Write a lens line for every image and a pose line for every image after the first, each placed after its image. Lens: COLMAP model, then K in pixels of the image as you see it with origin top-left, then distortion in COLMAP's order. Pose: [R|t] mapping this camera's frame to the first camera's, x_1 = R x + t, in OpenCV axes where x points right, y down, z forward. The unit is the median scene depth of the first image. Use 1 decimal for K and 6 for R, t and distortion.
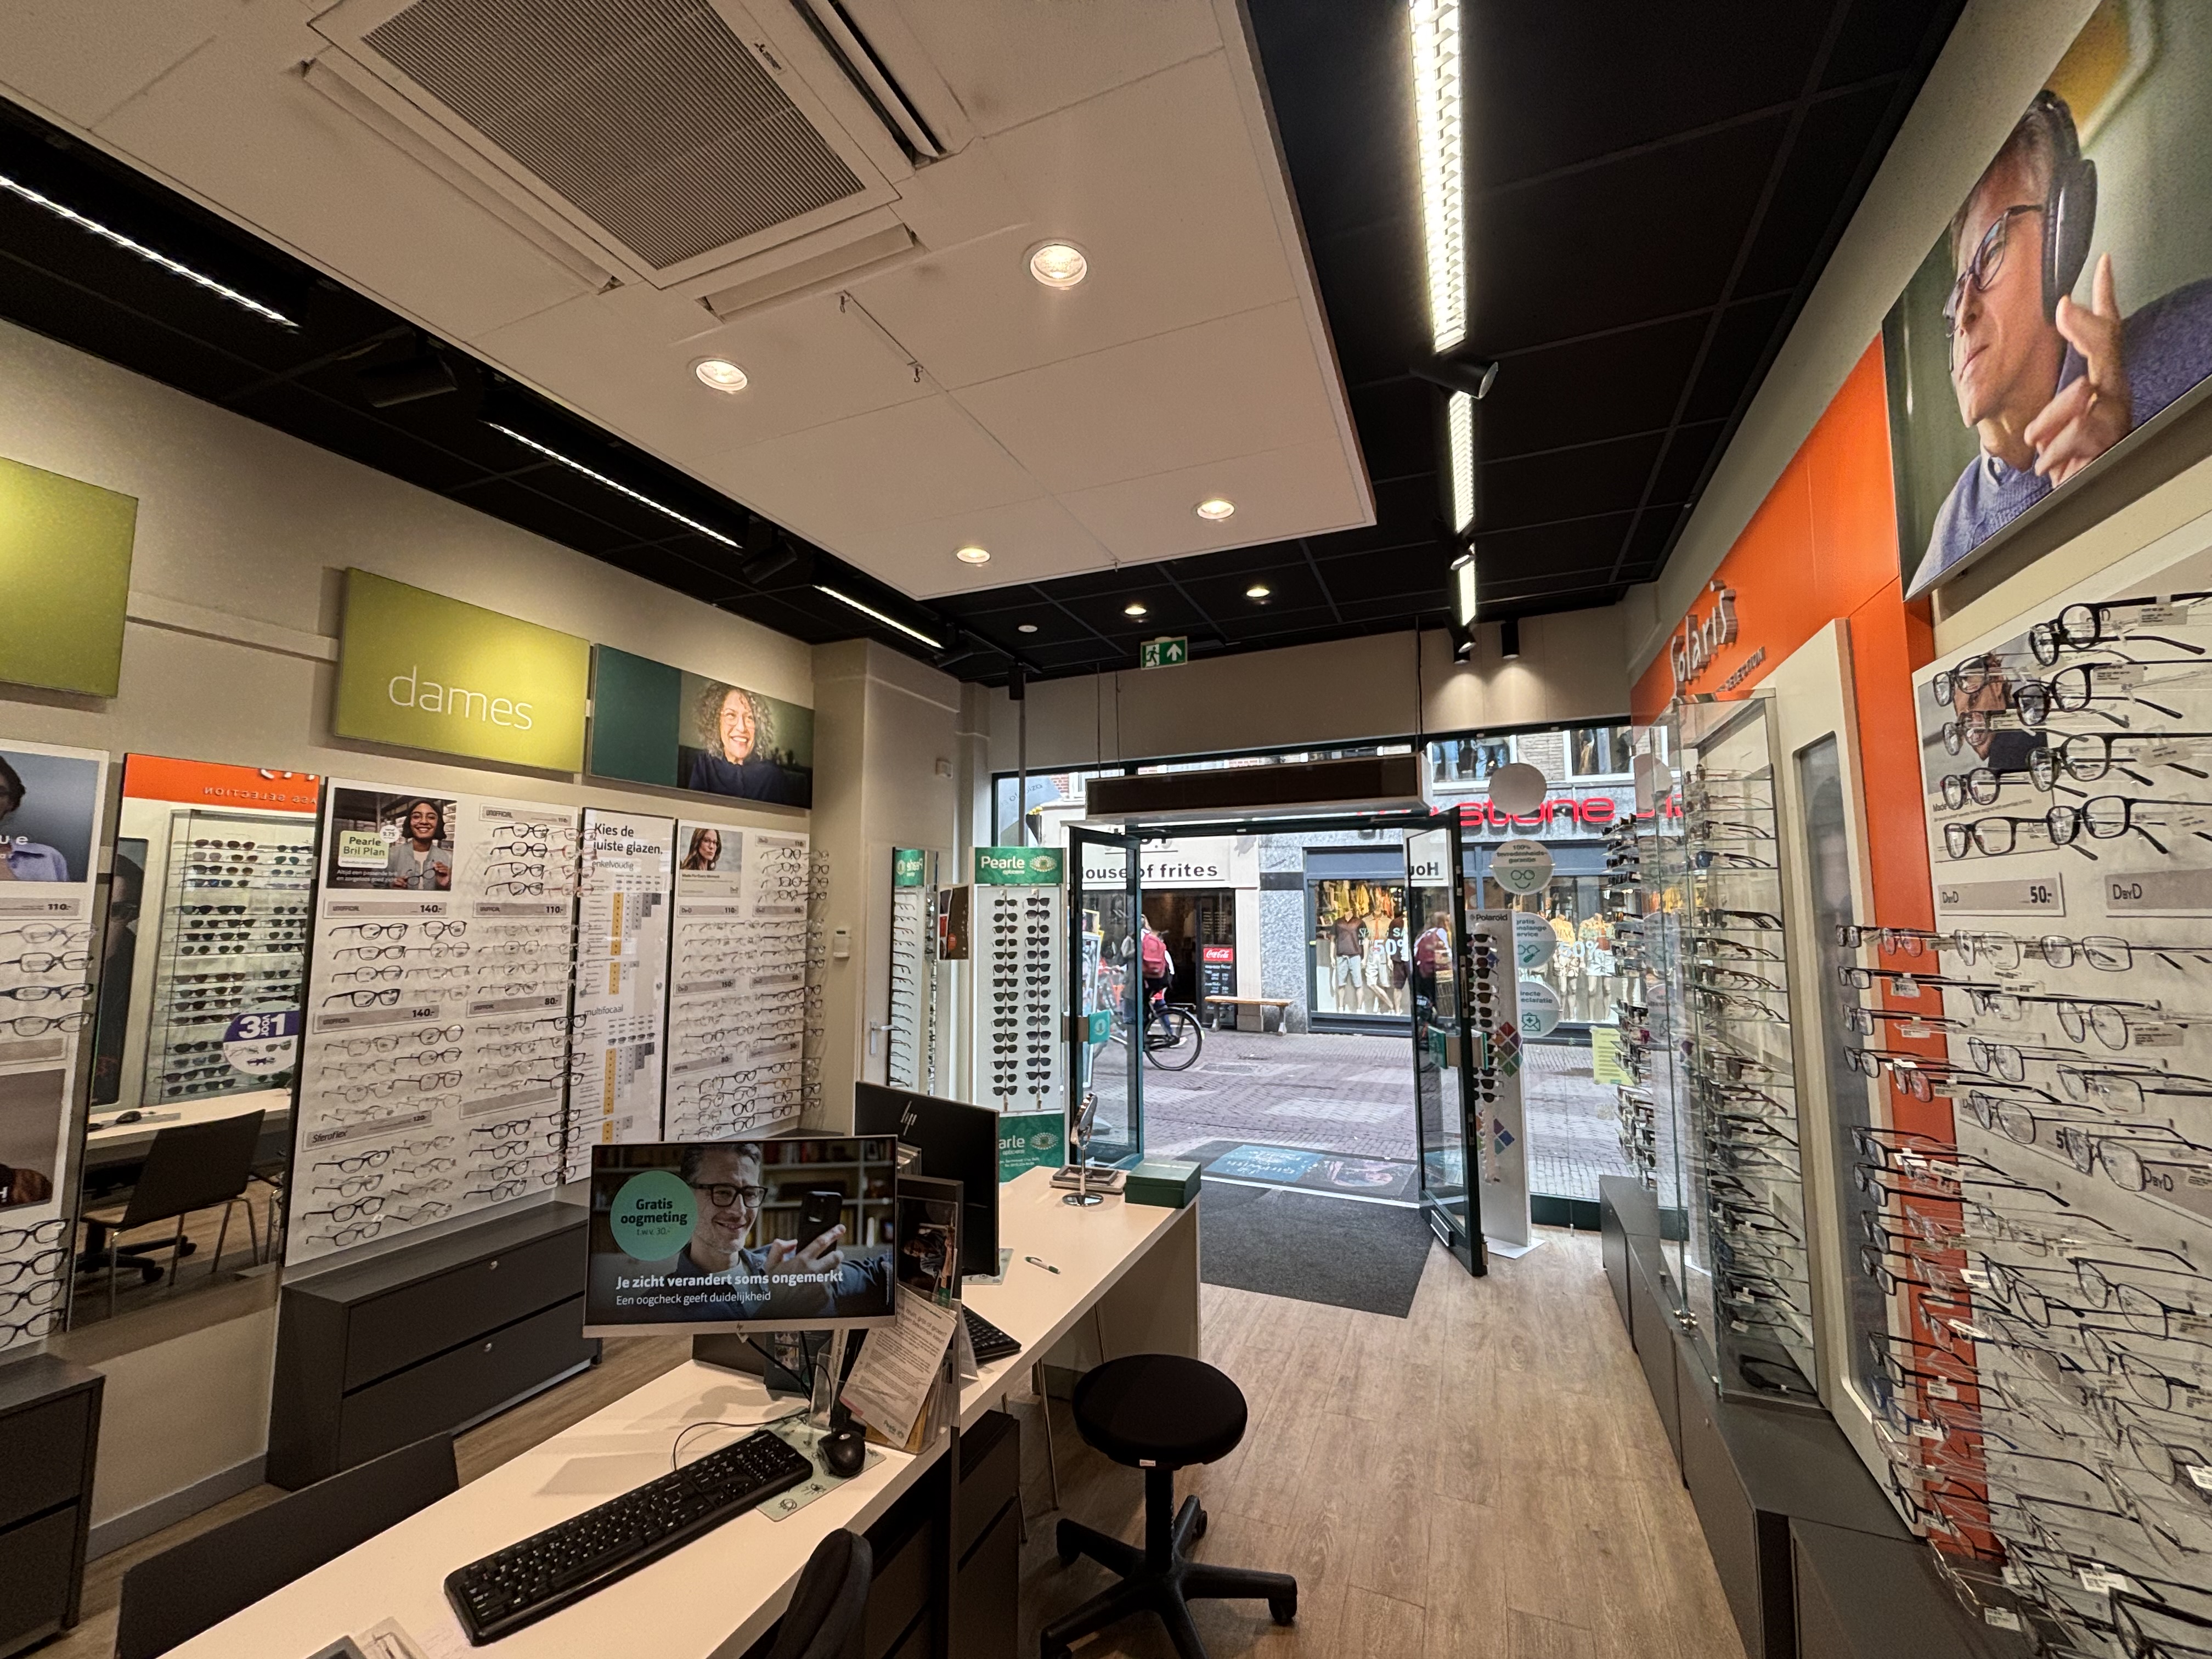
lens RADIAL K [[871.9, 0, 1165.7], [0, 871.9, 822.6], [0, 0, 1]] dist [0.026173, 0.000031]
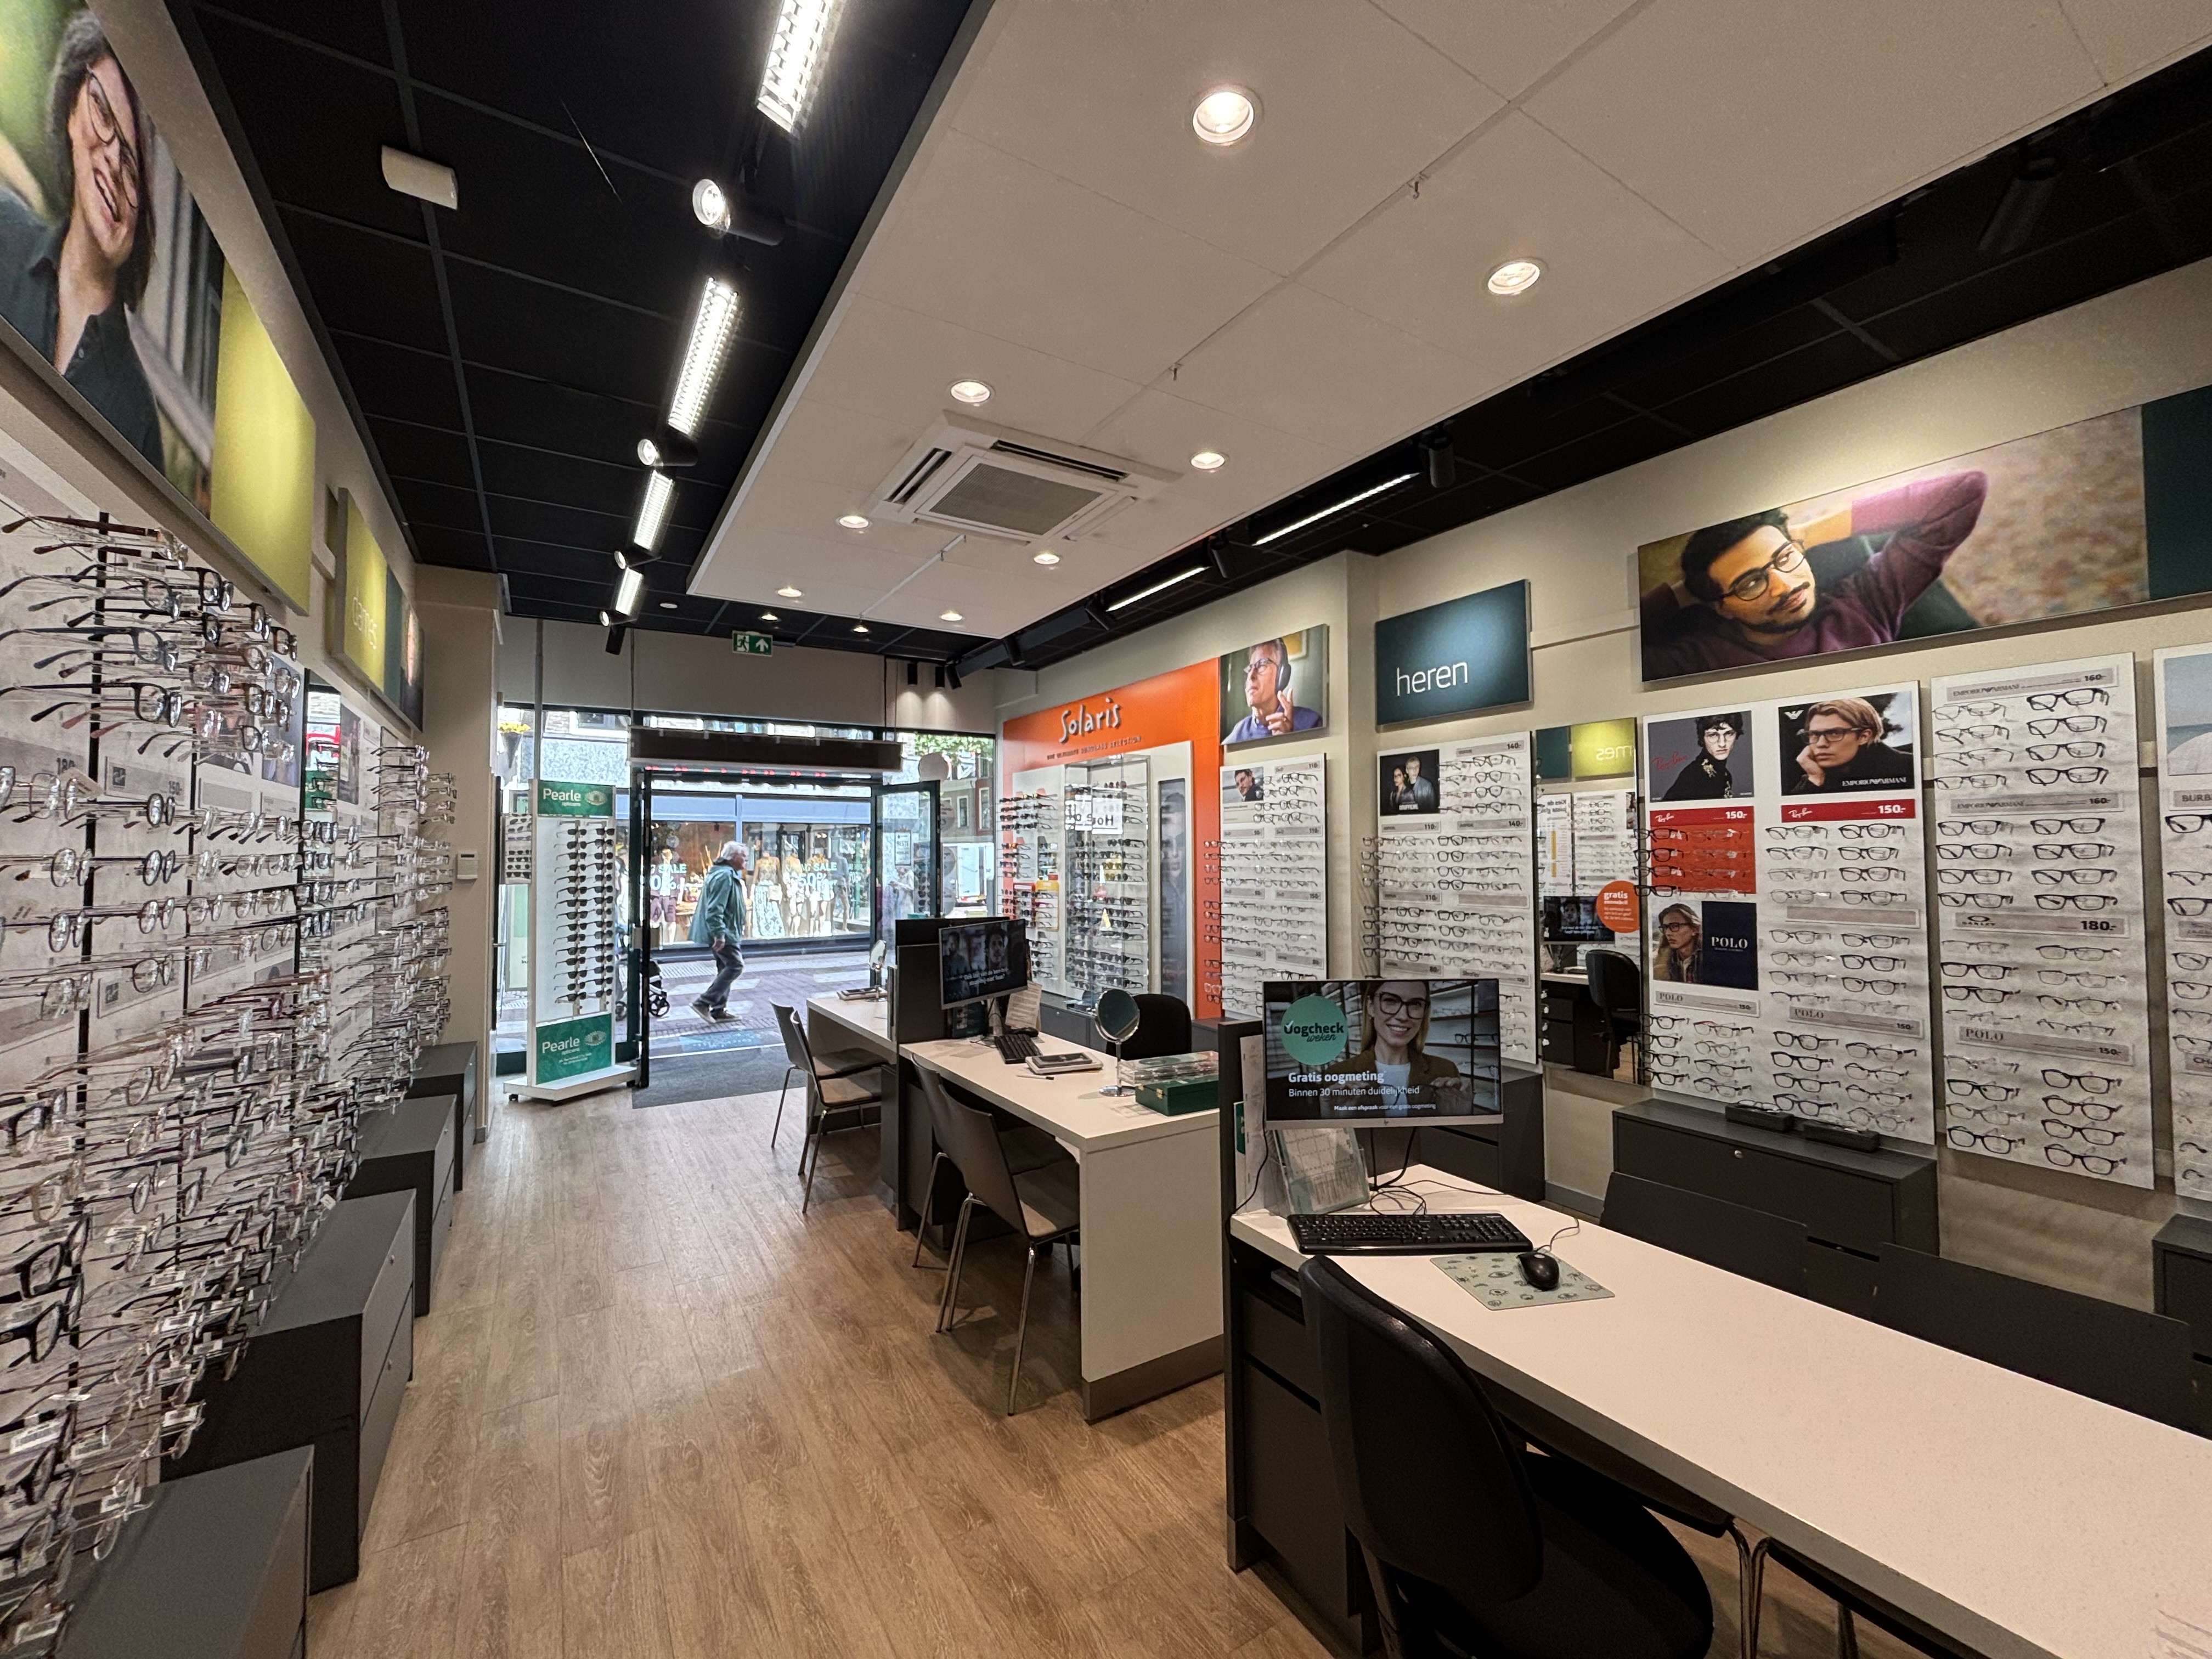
lens RADIAL K [[893.8, 0, 1113.5], [0, 893.8, 827.0], [0, 0, 1]] dist [-0.001733, -0.006825]
pose [[0.569298, 0.027839, 0.821659, -0.733117], [-0.081549, 0.996410, 0.022742, 0.003866], [-0.818076, -0.079953, 0.569525, -0.208054]]
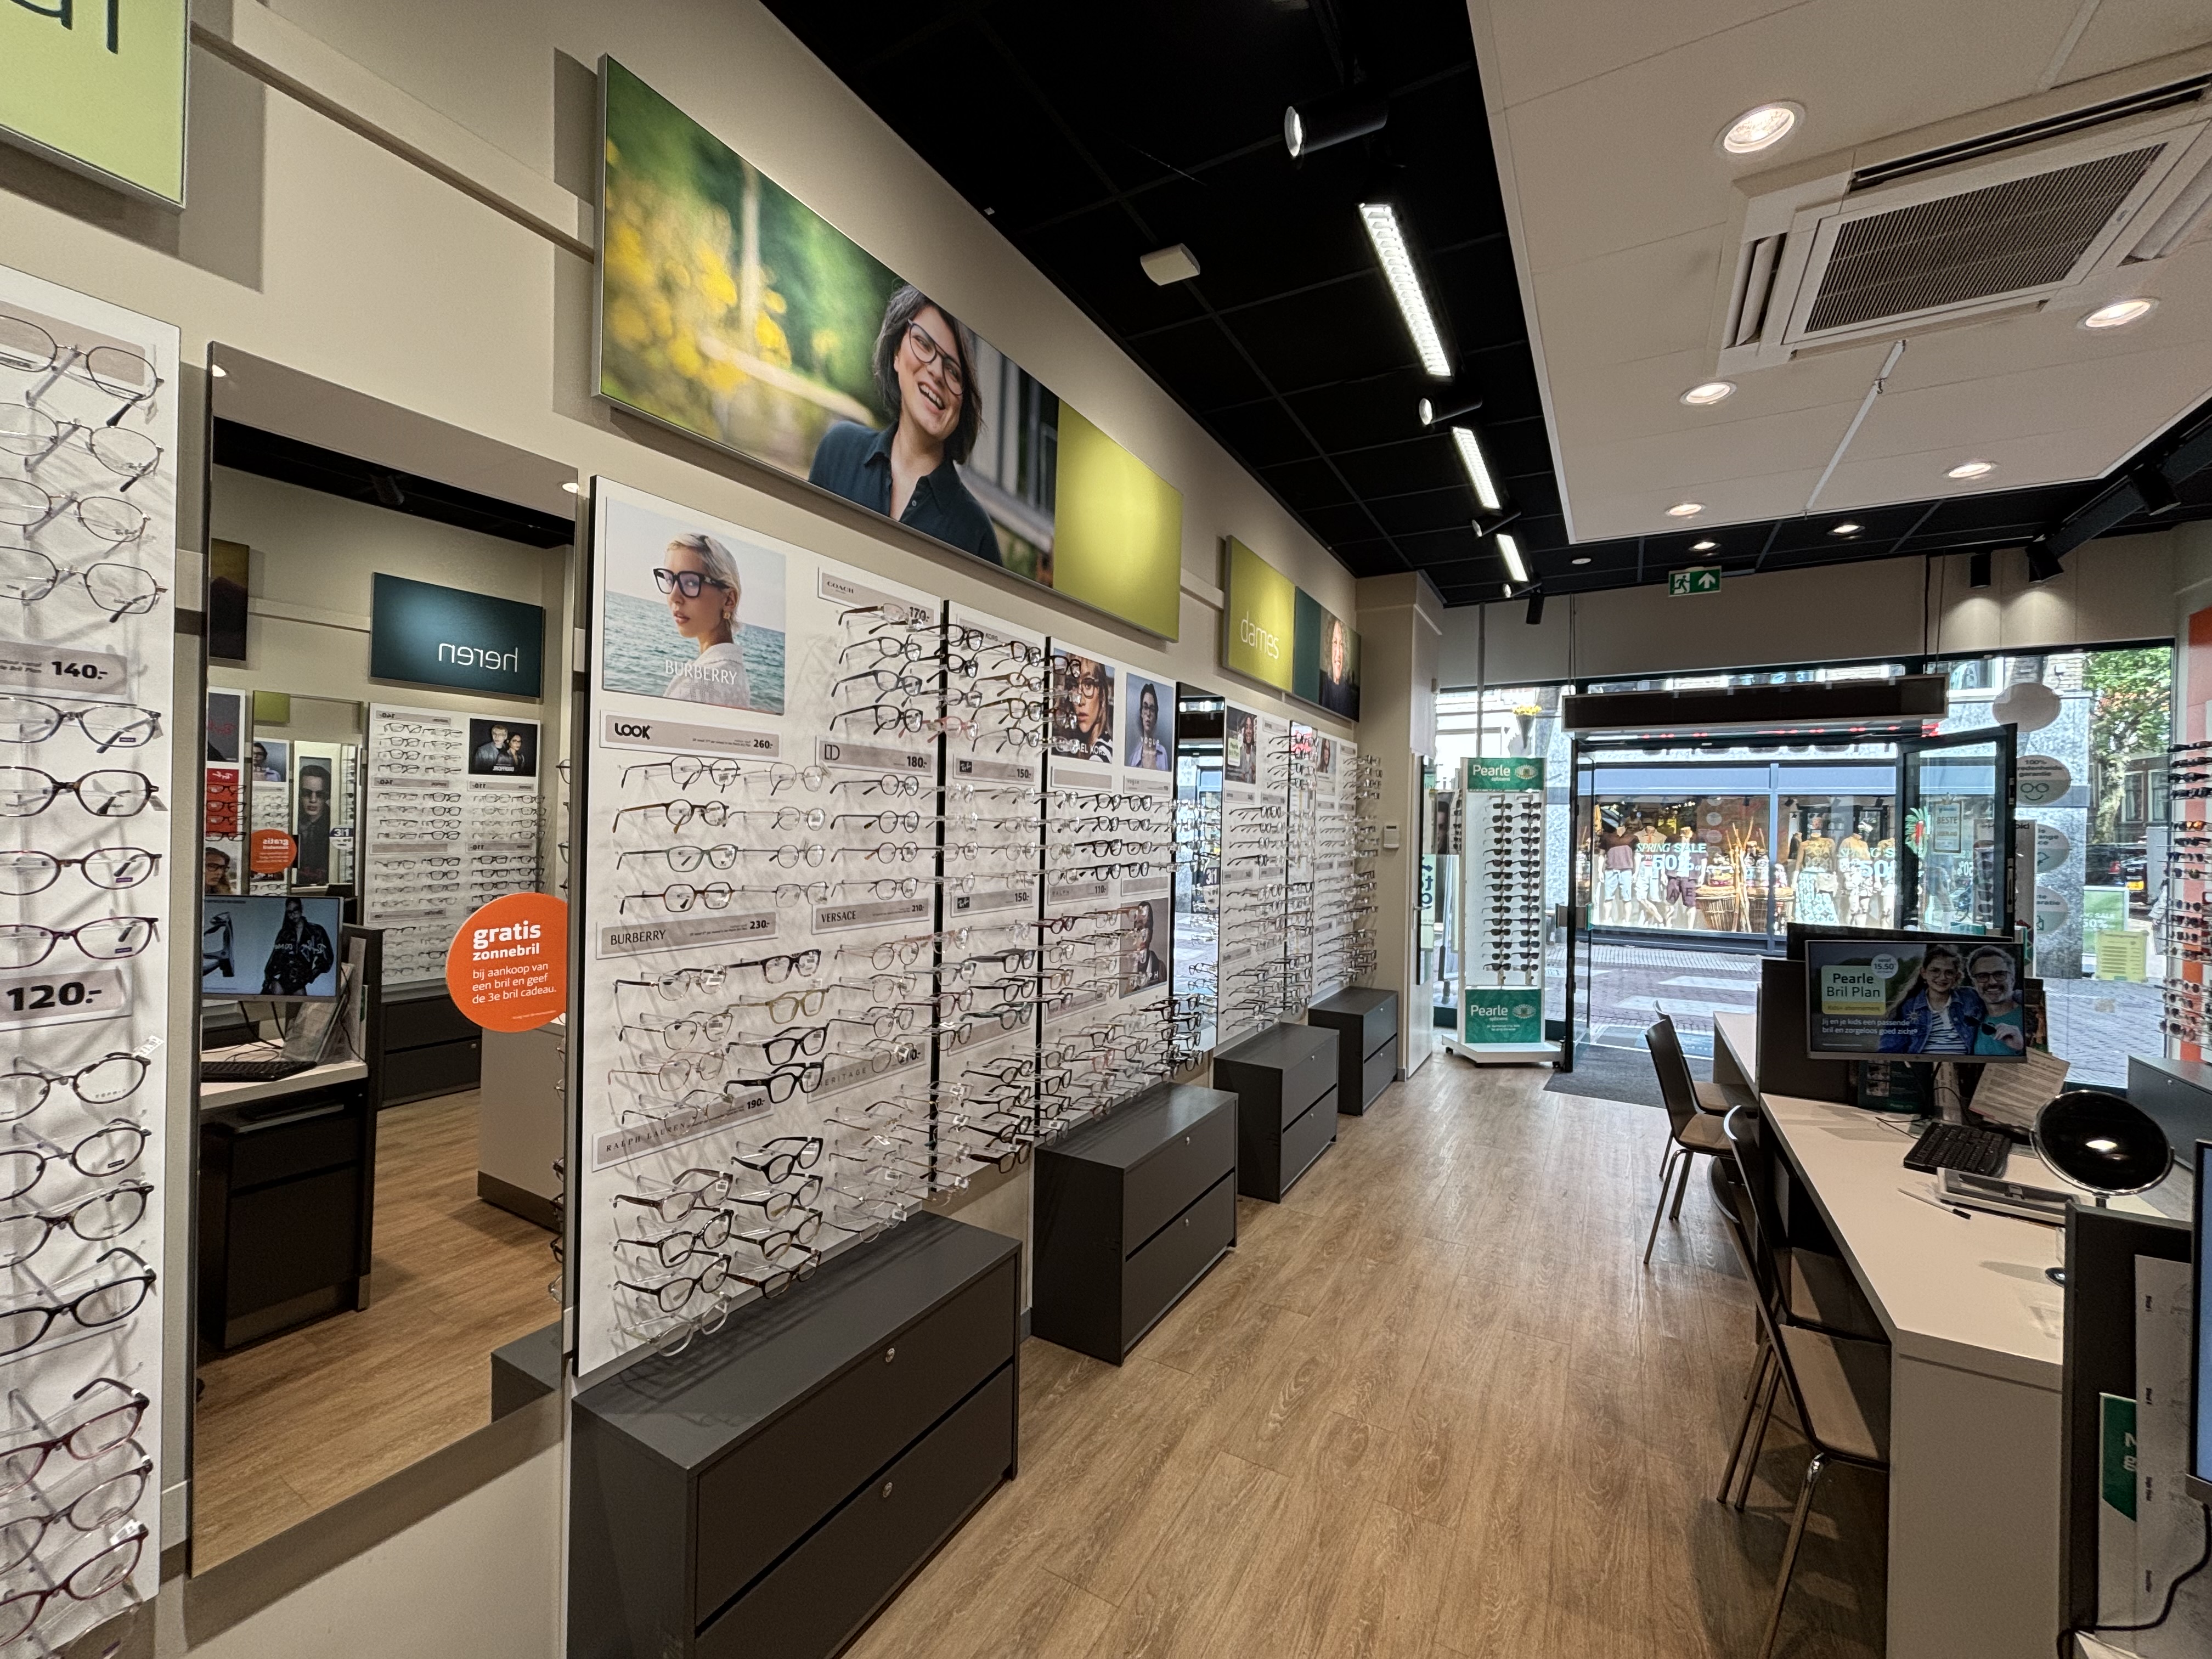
lens RADIAL K [[903.3, 0, 1113.5], [0, 903.3, 827.7], [0, 0, 1]] dist [-0.004754, 0.005401]
pose [[0.991730, 0.022566, -0.126339, -0.539368], [-0.009430, 0.994572, 0.103626, 0.002940], [0.127992, -0.101577, 0.986560, -0.227586]]
